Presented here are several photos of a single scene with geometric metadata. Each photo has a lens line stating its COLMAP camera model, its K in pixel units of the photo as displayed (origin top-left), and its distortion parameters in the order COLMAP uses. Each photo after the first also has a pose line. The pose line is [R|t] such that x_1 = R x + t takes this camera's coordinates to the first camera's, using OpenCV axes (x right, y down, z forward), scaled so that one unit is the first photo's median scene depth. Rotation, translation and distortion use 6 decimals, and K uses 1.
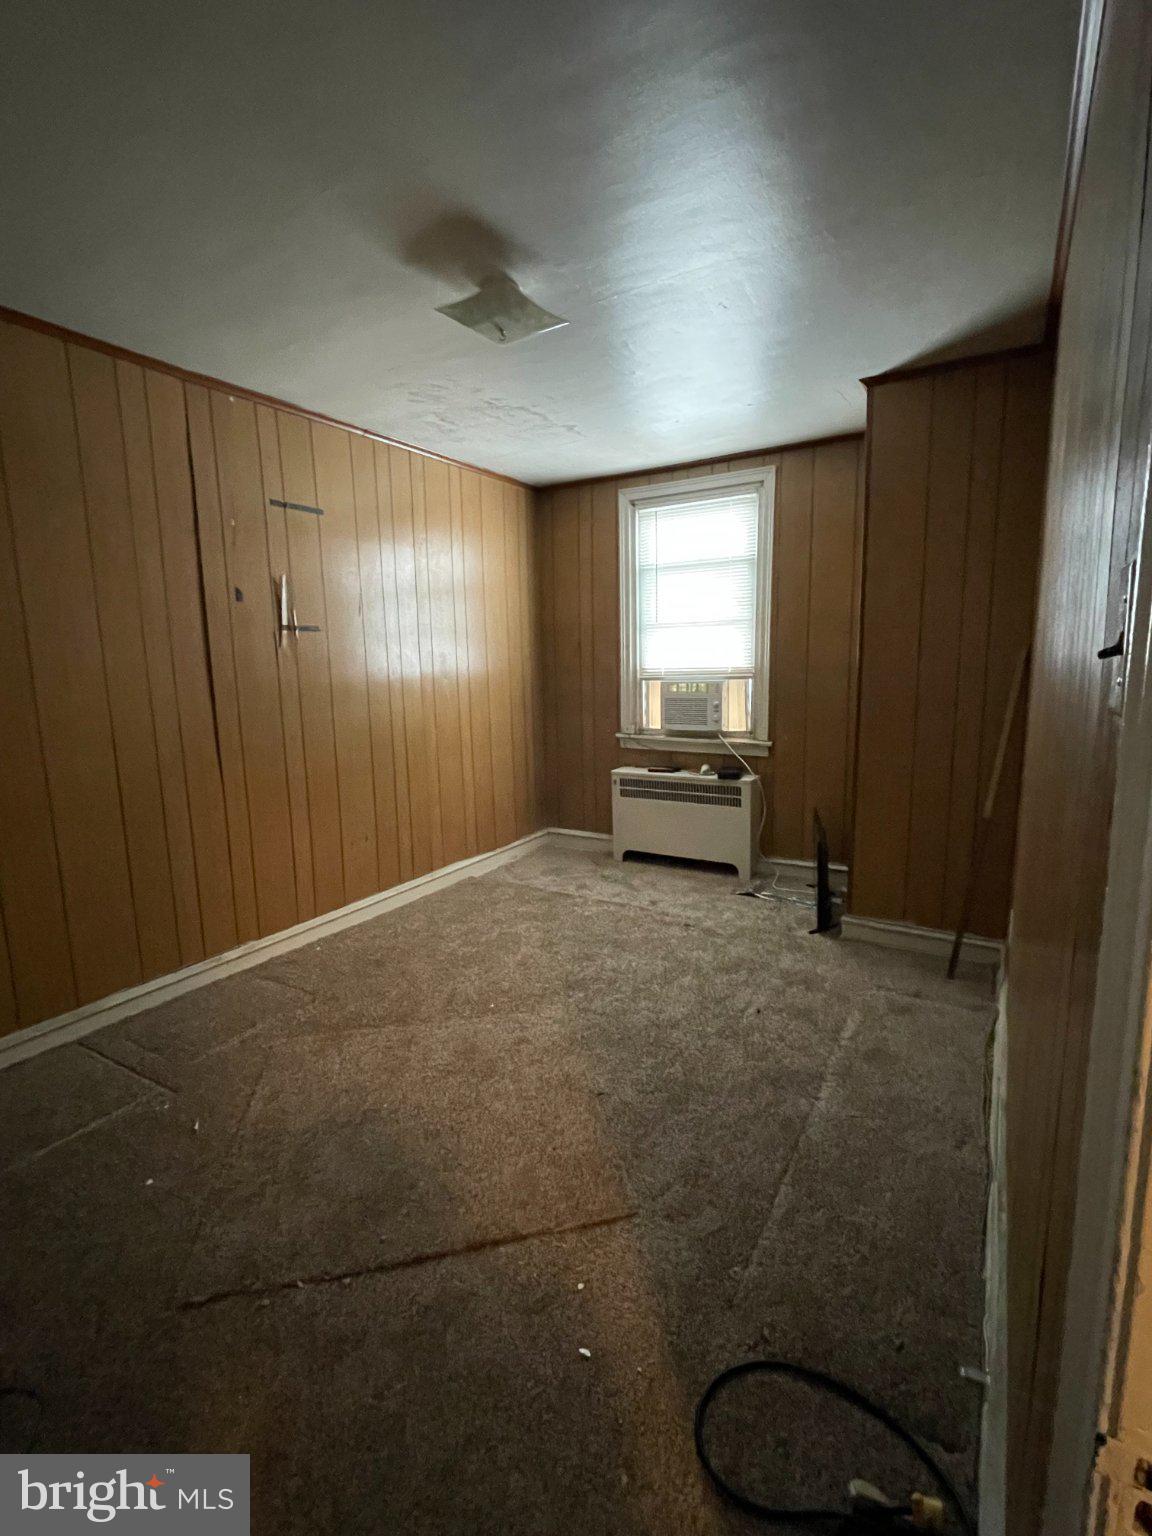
lens RADIAL K [[709.5, 0, 577.2], [0, 709.5, 763.5], [0, 0, 1]] dist [-0.003134, 0.001467]
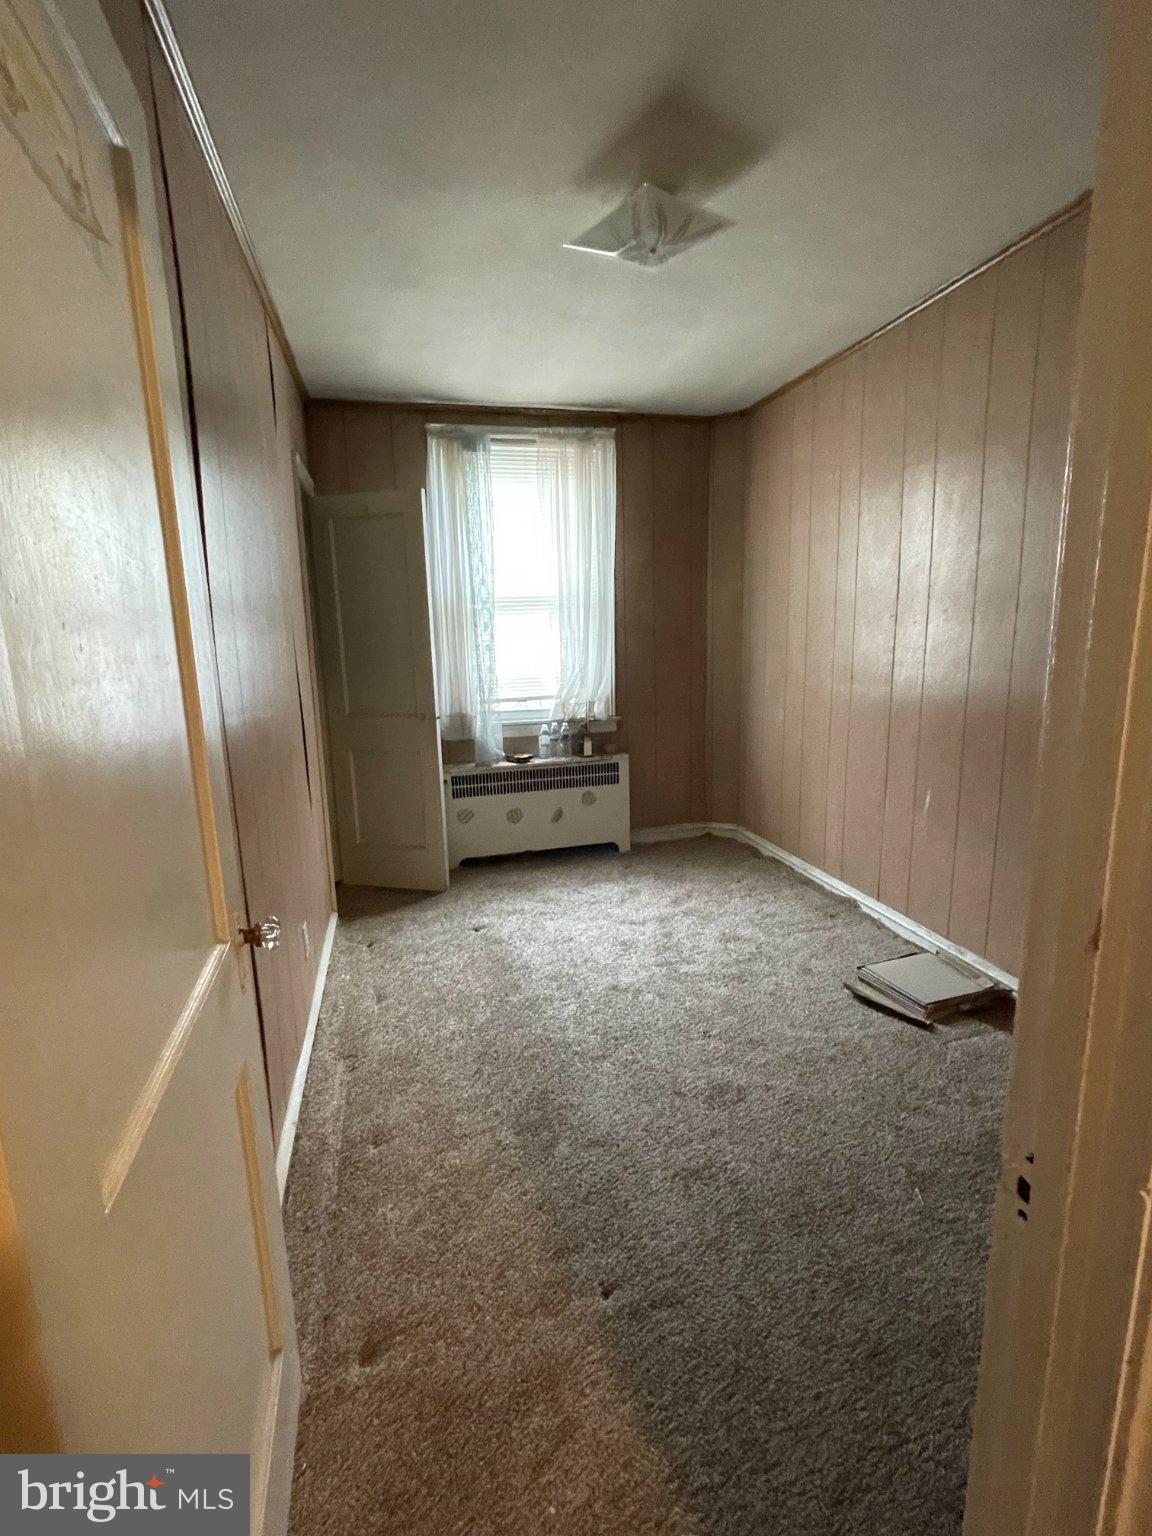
lens RADIAL K [[709.5, 0, 572.4], [0, 709.5, 767.2], [0, 0, 1]] dist [-0.003134, 0.001467]
pose [[0.699561, -0.133624, 0.701968, -0.492670], [0.122424, 0.990248, 0.066496, -0.032909], [-0.704008, 0.039420, 0.709097, 0.350375]]
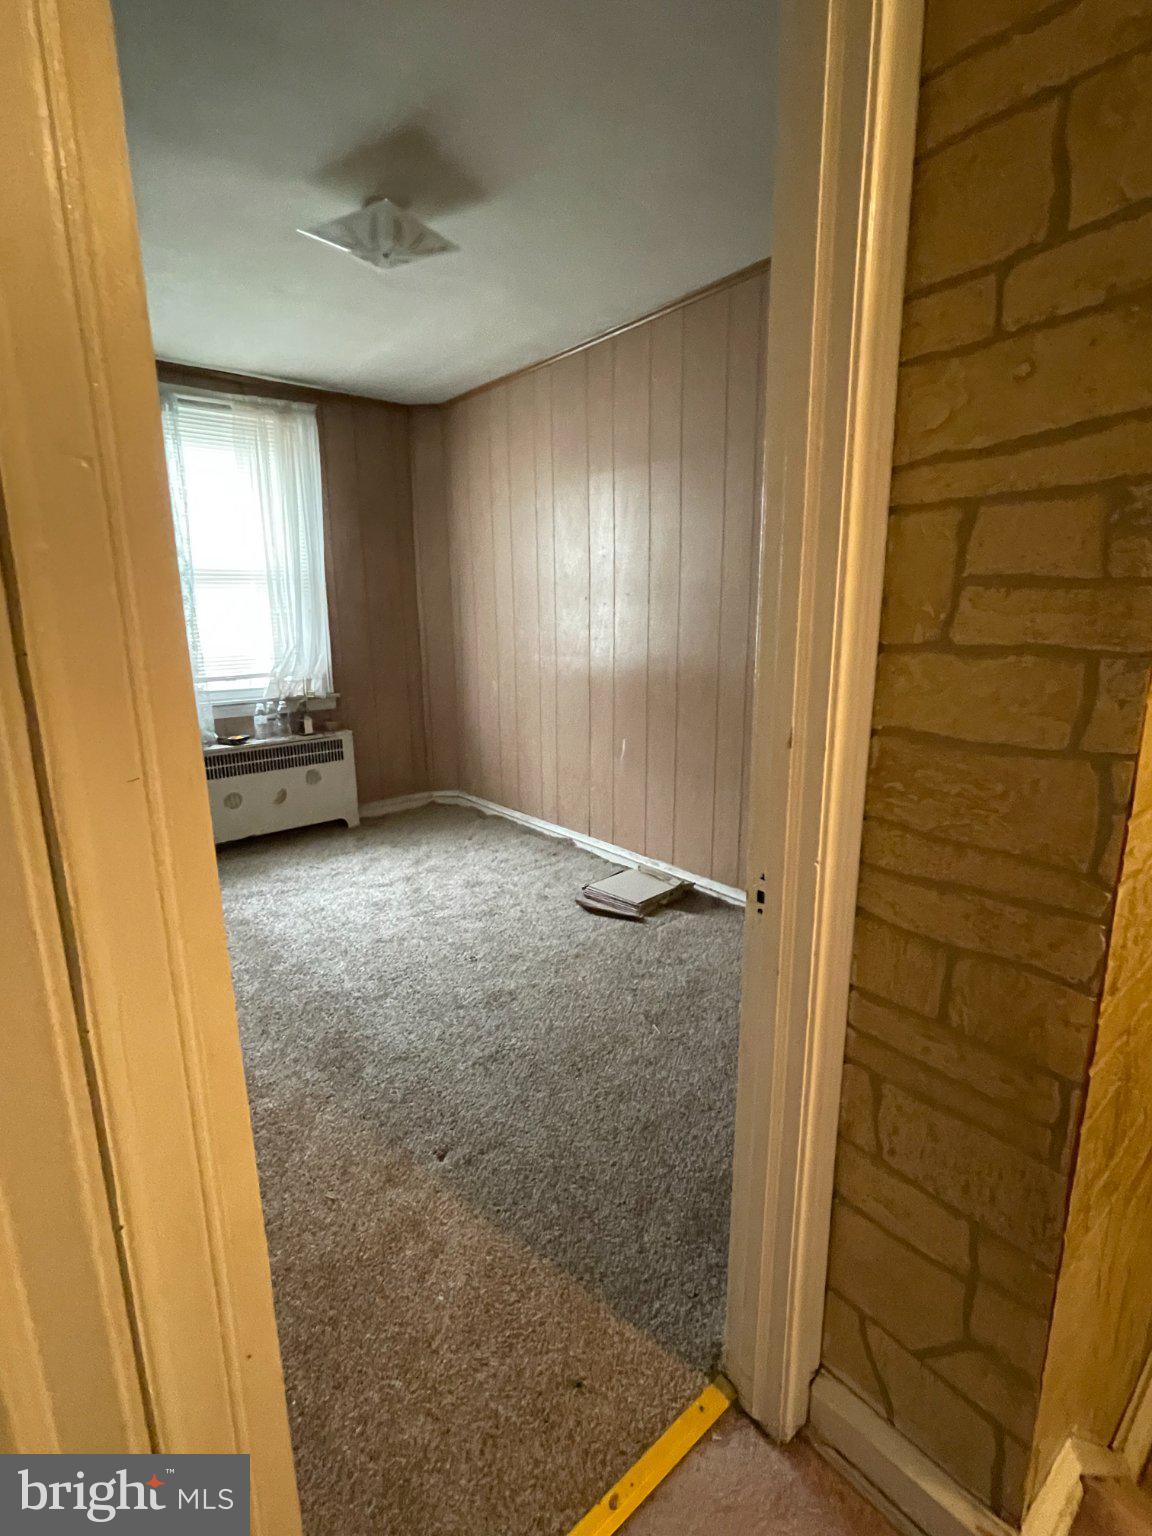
lens RADIAL K [[709.5, 0, 570.6], [0, 709.5, 761.6], [0, 0, 1]] dist [-0.003134, 0.001467]
pose [[0.329762, -0.178237, 0.927086, -0.577398], [0.147594, 0.979674, 0.135849, -0.022844], [-0.932455, 0.092034, 0.349366, 0.359194]]
